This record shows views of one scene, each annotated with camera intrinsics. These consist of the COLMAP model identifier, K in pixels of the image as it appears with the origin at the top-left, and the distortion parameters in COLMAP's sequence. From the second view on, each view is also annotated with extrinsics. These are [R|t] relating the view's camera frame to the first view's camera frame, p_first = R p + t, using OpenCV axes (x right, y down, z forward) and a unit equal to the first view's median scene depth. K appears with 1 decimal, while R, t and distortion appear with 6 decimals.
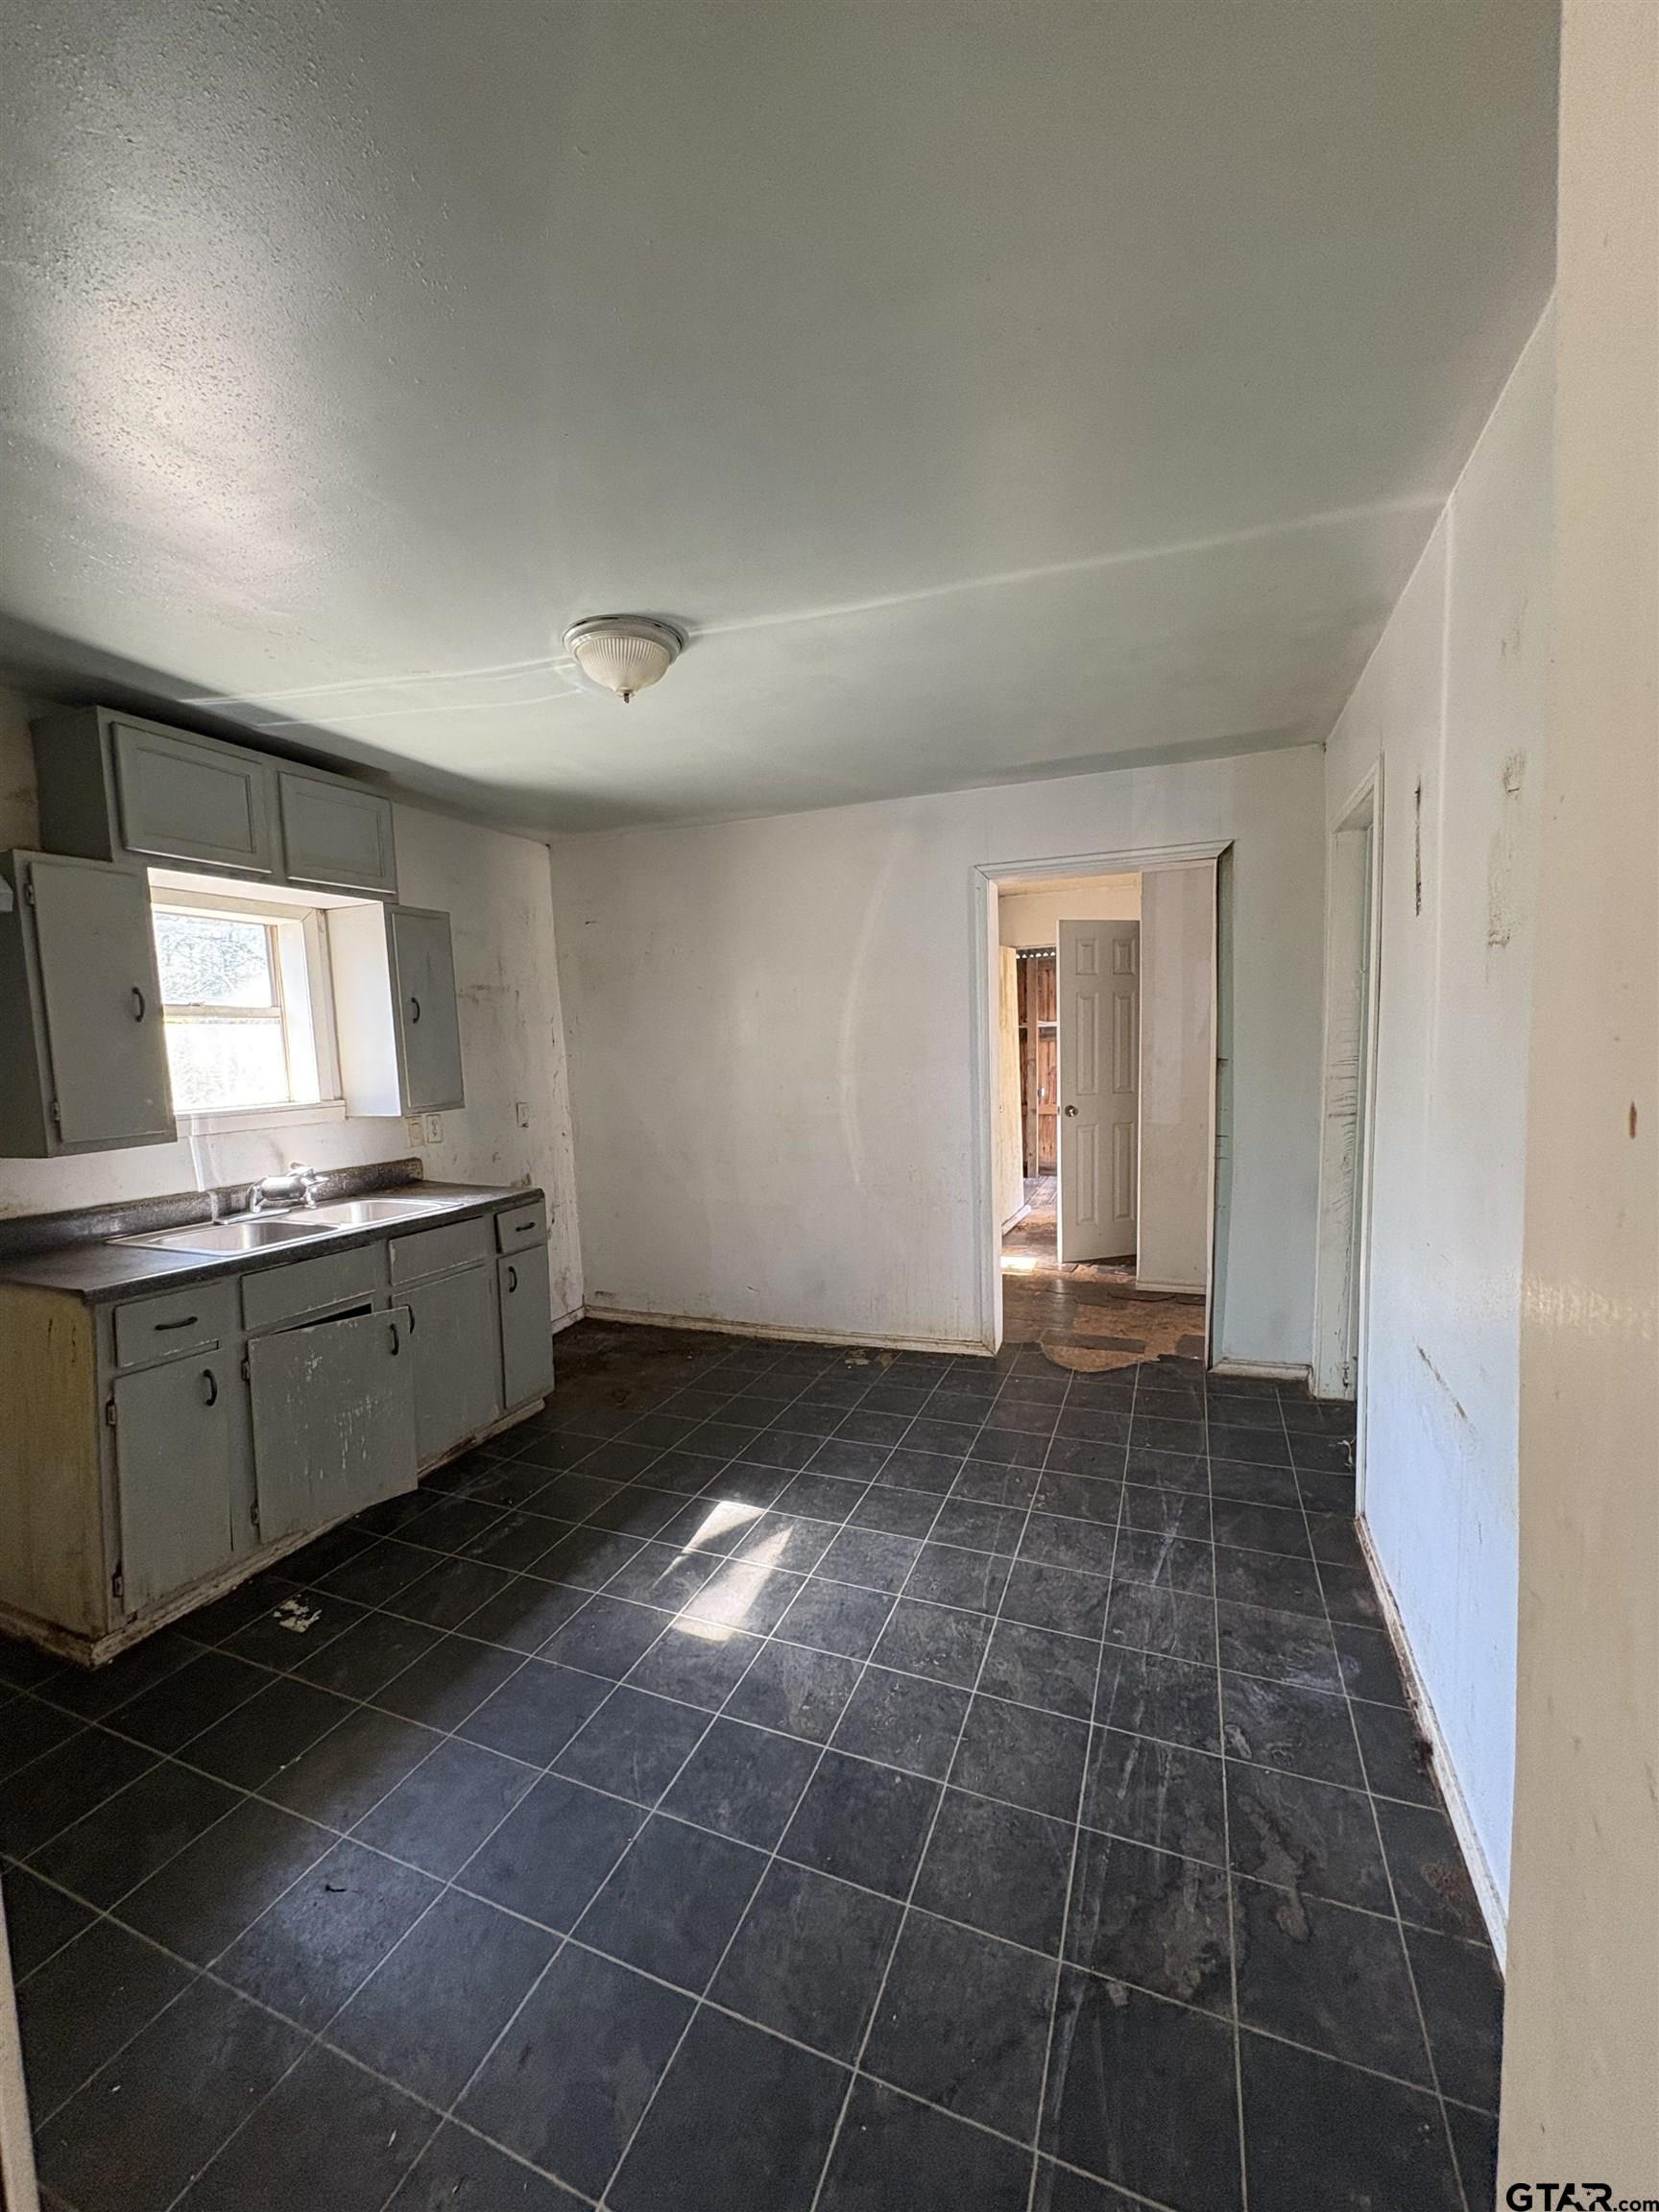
lens RADIAL K [[877.5, 0, 826.9], [0, 877.5, 1104.0], [0, 0, 1]] dist [-0.000934, -0.000149]
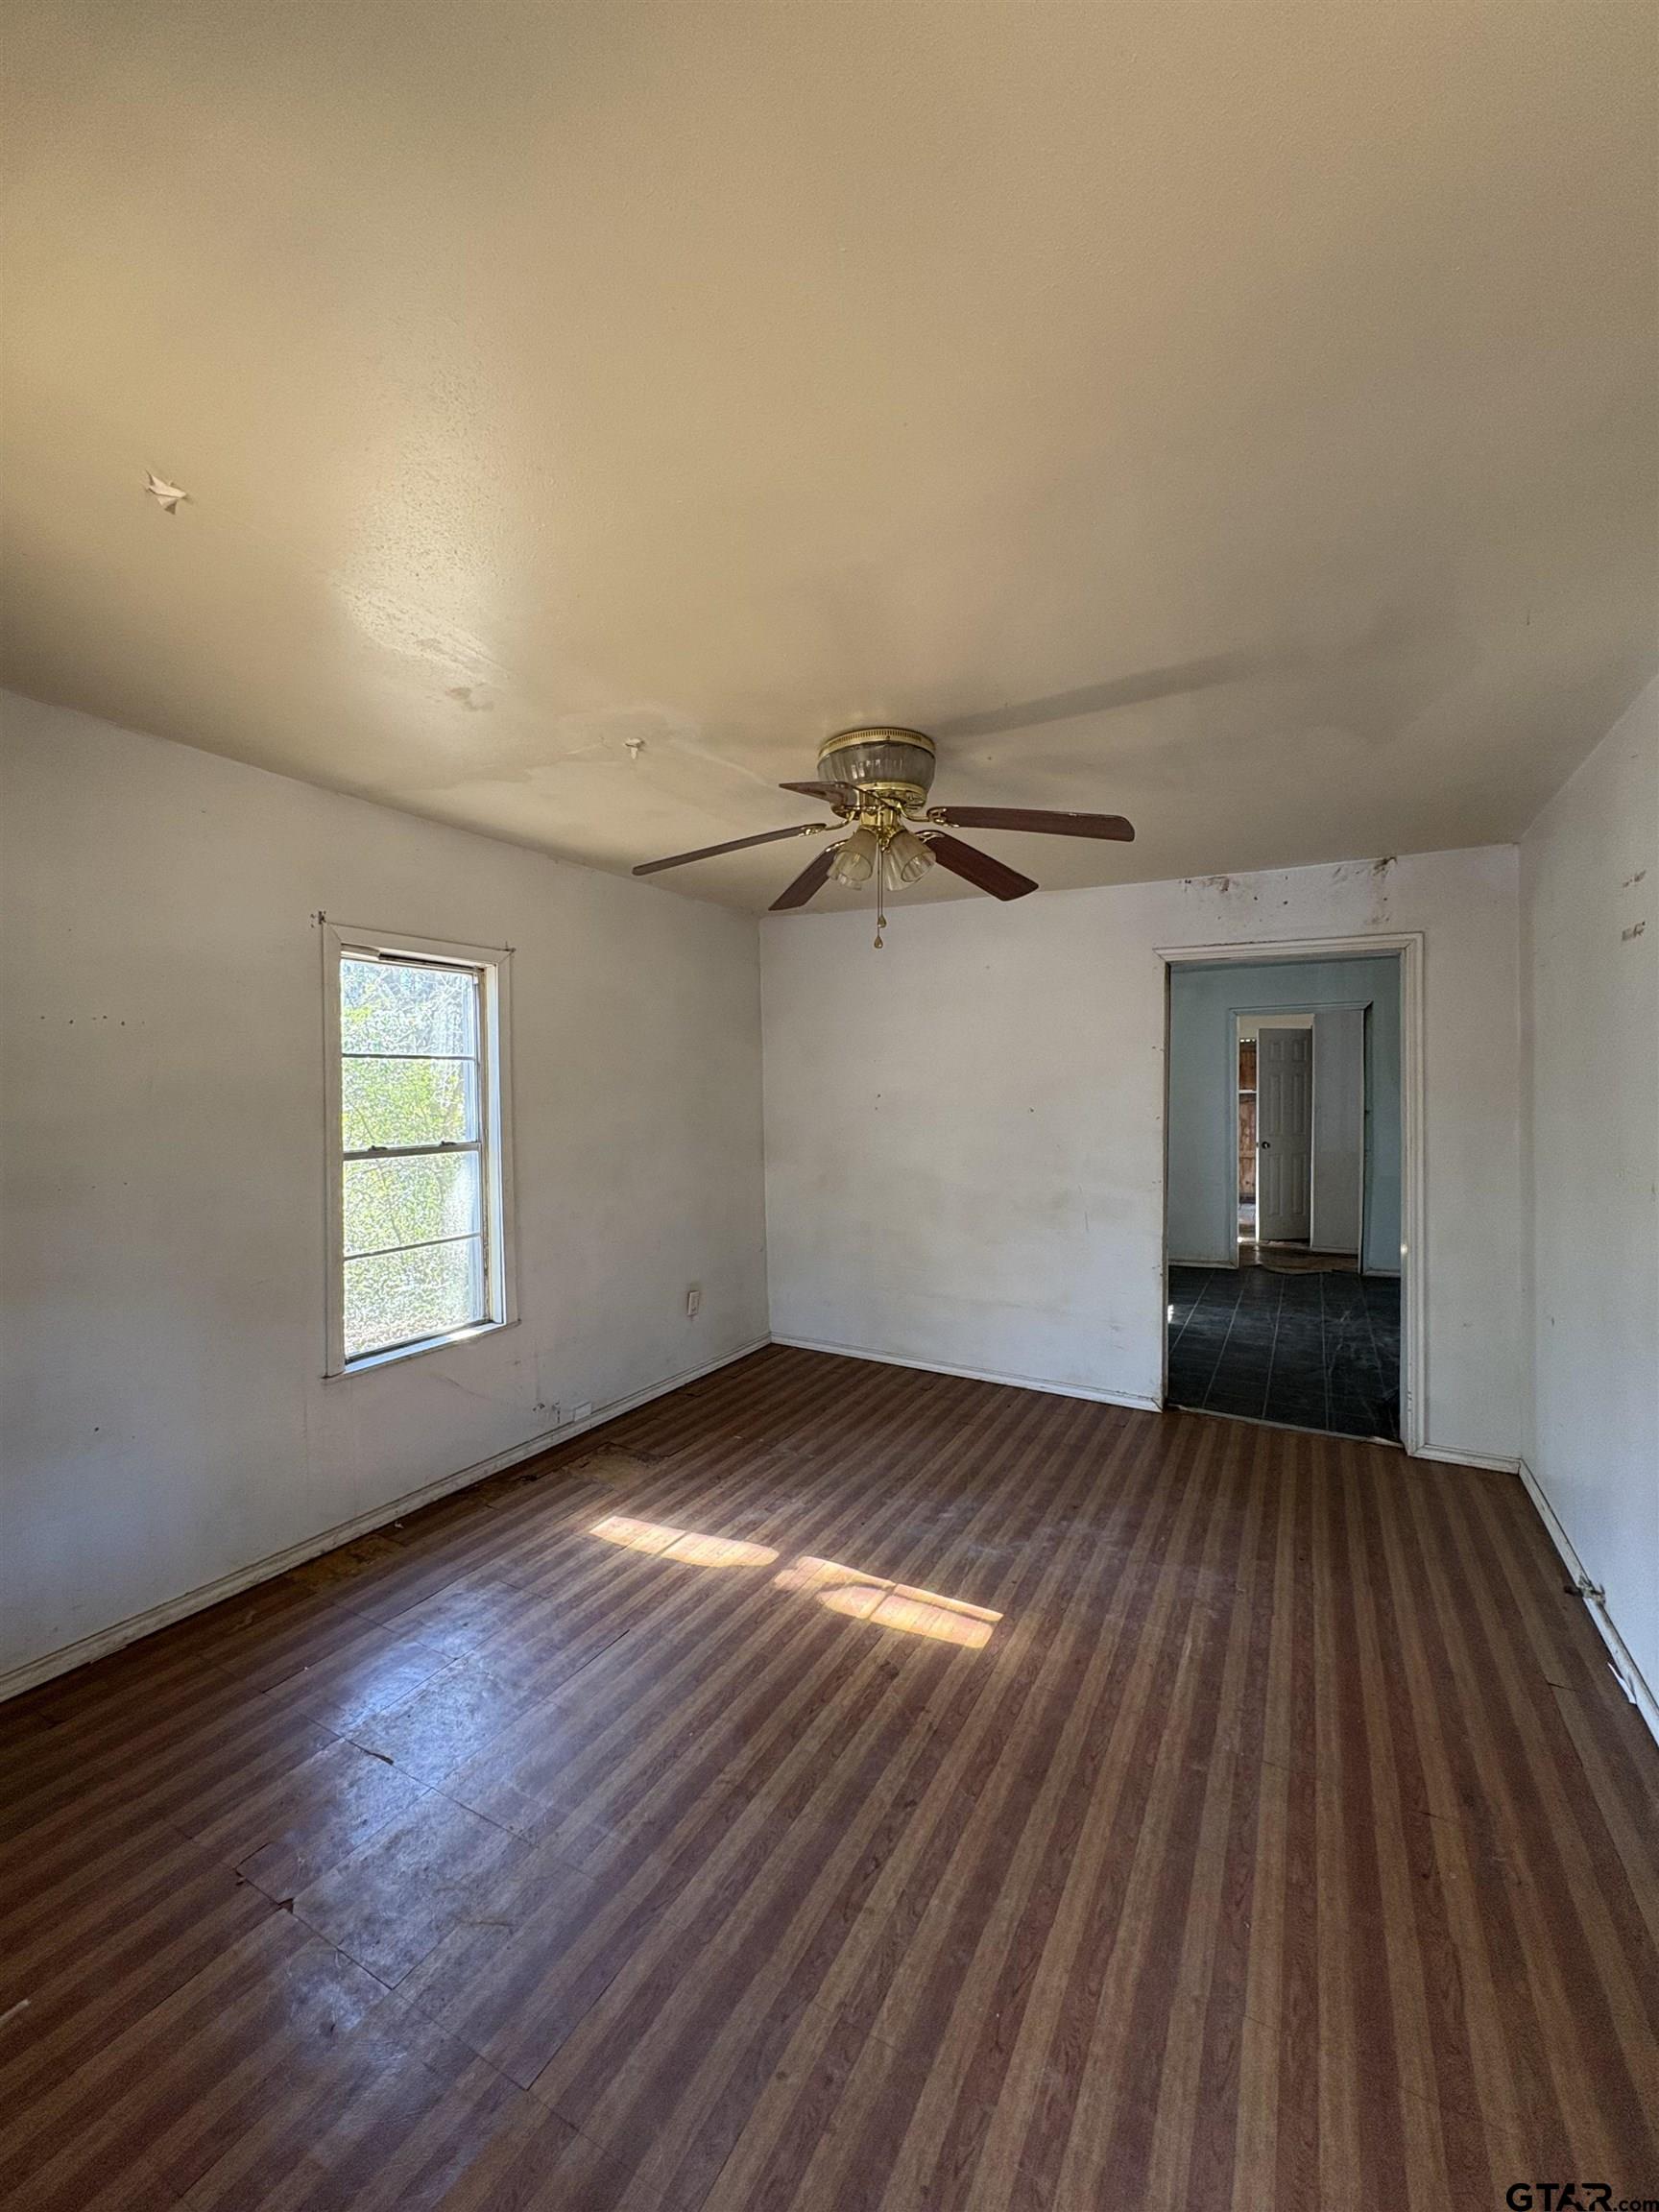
lens RADIAL K [[877.5, 0, 829.0], [0, 877.5, 1101.1], [0, 0, 1]] dist [-0.000934, -0.000149]
pose [[0.992784, 0.028607, -0.116458, -0.731856], [-0.036818, 0.996939, -0.068972, 0.151146], [0.114129, 0.072762, 0.990798, -1.530884]]
